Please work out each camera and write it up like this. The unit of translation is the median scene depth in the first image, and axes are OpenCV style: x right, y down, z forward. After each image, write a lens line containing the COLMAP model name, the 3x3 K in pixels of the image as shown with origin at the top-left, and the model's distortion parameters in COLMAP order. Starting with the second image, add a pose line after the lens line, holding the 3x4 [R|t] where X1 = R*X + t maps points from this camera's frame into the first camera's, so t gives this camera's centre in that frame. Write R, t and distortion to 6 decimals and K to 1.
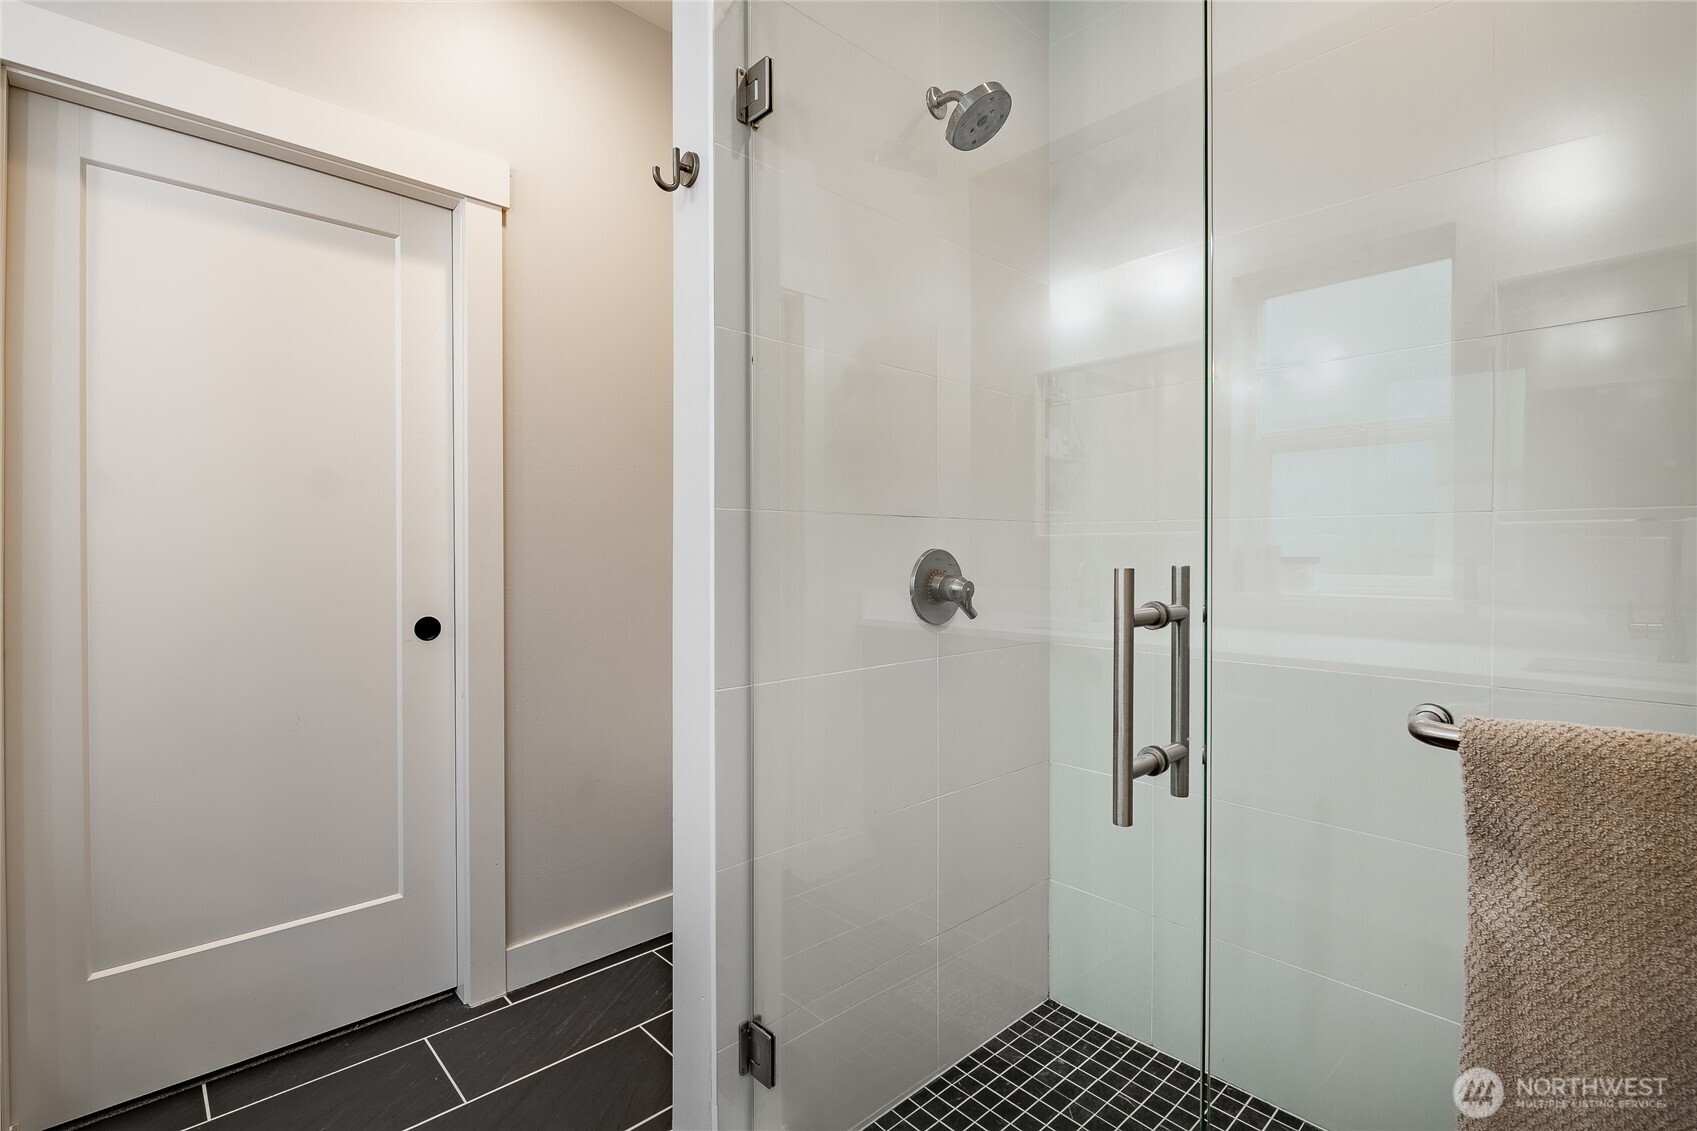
lens RADIAL K [[776.3, 0, 849.5], [0, 776.3, 560.7], [0, 0, 1]] dist [-0.008559, -0.000144]
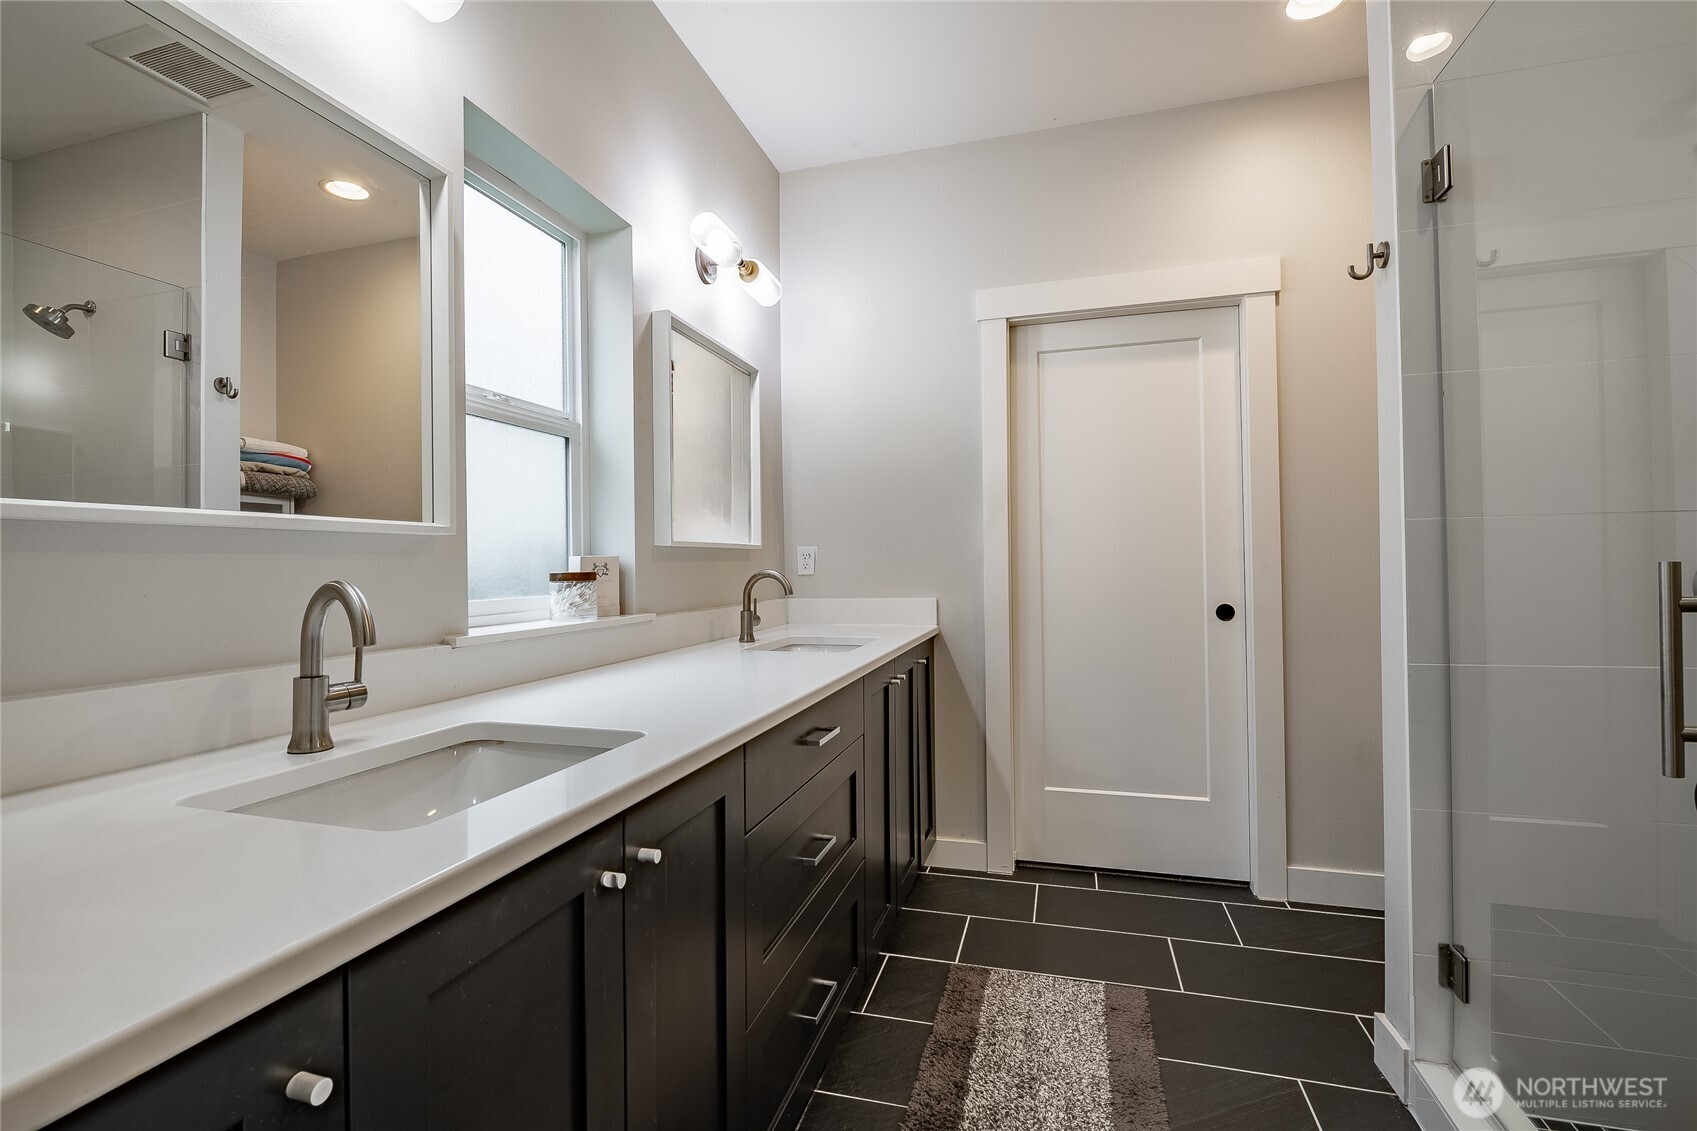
lens RADIAL K [[756.0, 0, 849.9], [0, 756.0, 558.3], [0, 0, 1]] dist [-0.013498, -0.000328]
pose [[0.507943, -0.016696, -0.861229, 0.400479], [0.008062, 0.999860, -0.014628, 0.006374], [0.861353, 0.000487, 0.508007, -0.383925]]
